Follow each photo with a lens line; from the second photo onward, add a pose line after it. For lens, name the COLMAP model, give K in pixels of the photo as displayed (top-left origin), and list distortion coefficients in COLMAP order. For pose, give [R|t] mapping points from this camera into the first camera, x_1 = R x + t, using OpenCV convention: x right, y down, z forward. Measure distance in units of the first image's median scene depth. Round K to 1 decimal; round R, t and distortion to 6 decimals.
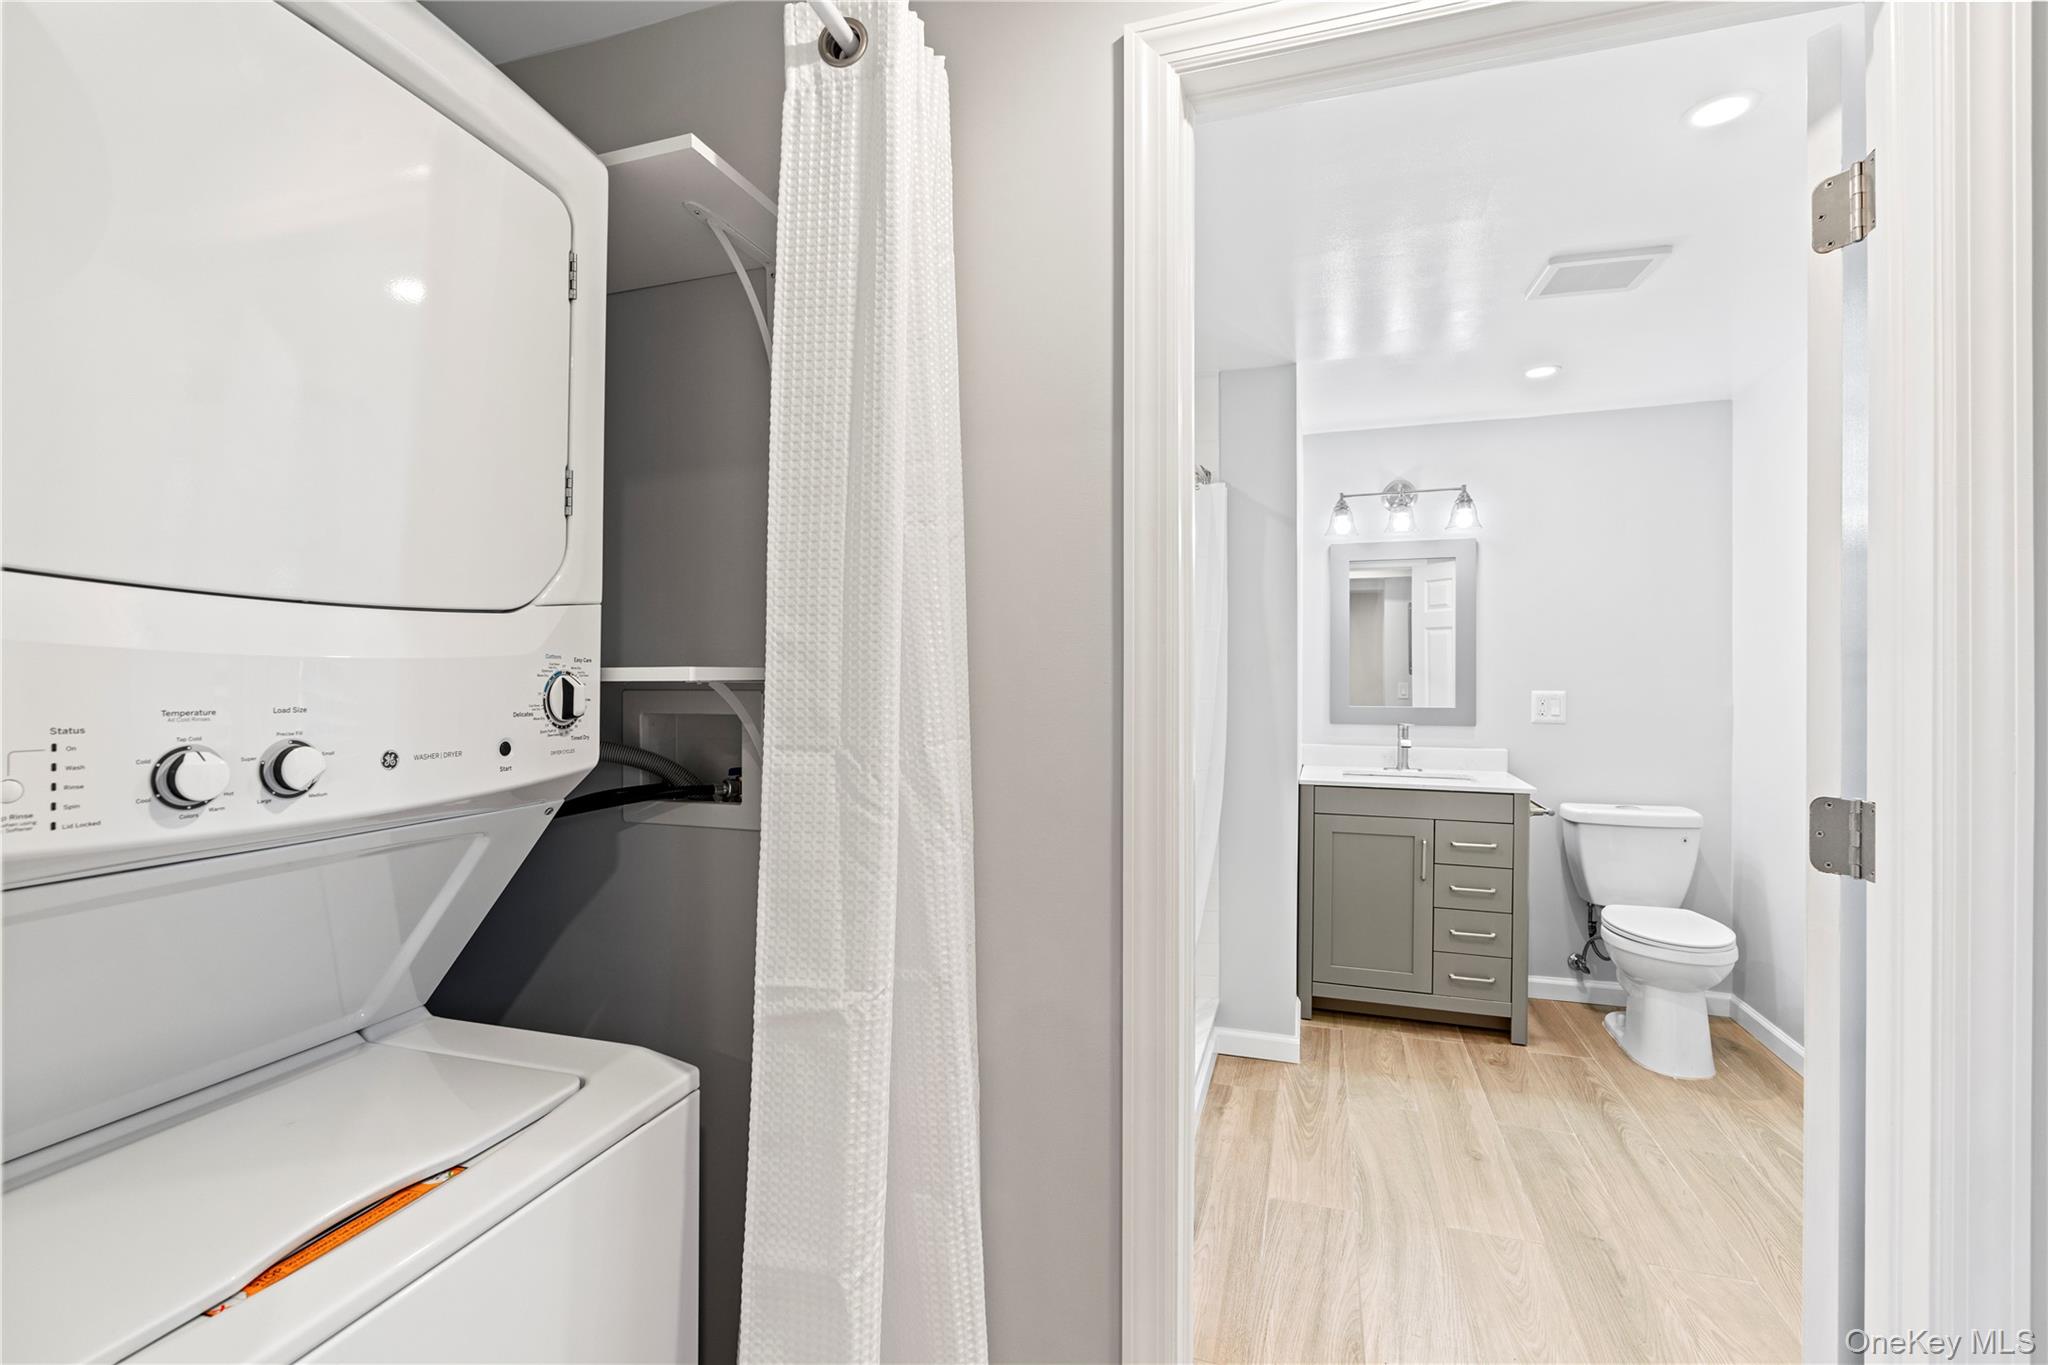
lens RADIAL K [[932.3, 0, 1020.1], [0, 932.3, 678.7], [0, 0, 1]] dist [-0.001154, 0.001041]
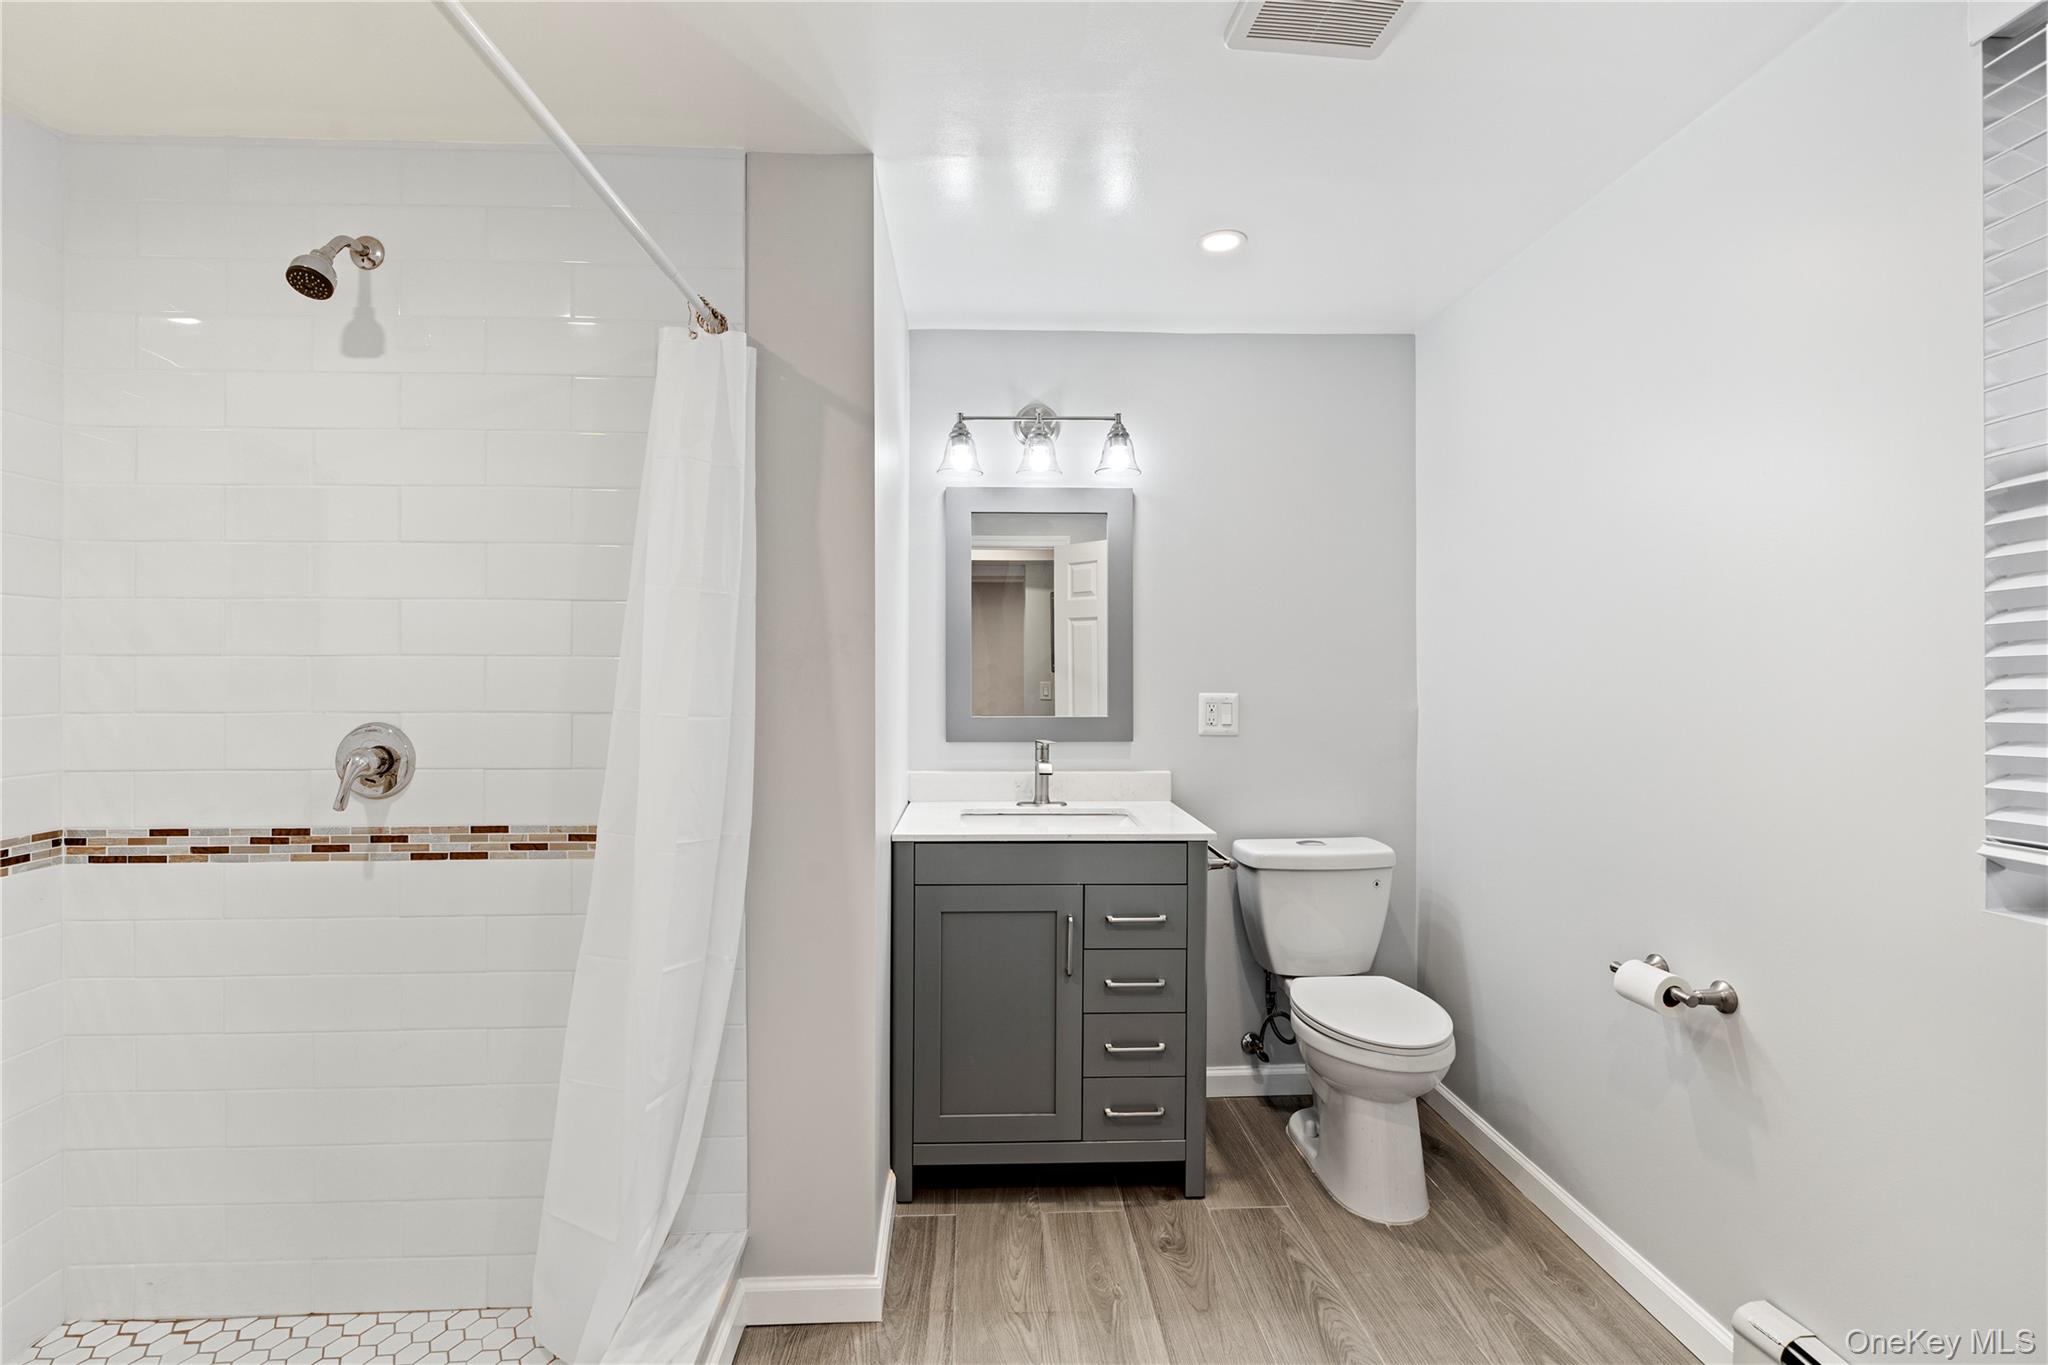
lens RADIAL K [[932.3, 0, 1020.1], [0, 932.3, 678.7], [0, 0, 1]] dist [-0.001154, 0.001041]
pose [[0.935737, -0.003332, 0.352683, 0.160202], [0.002802, 0.999994, 0.002013, -0.000556], [-0.352688, -0.000896, 0.935741, 0.377320]]
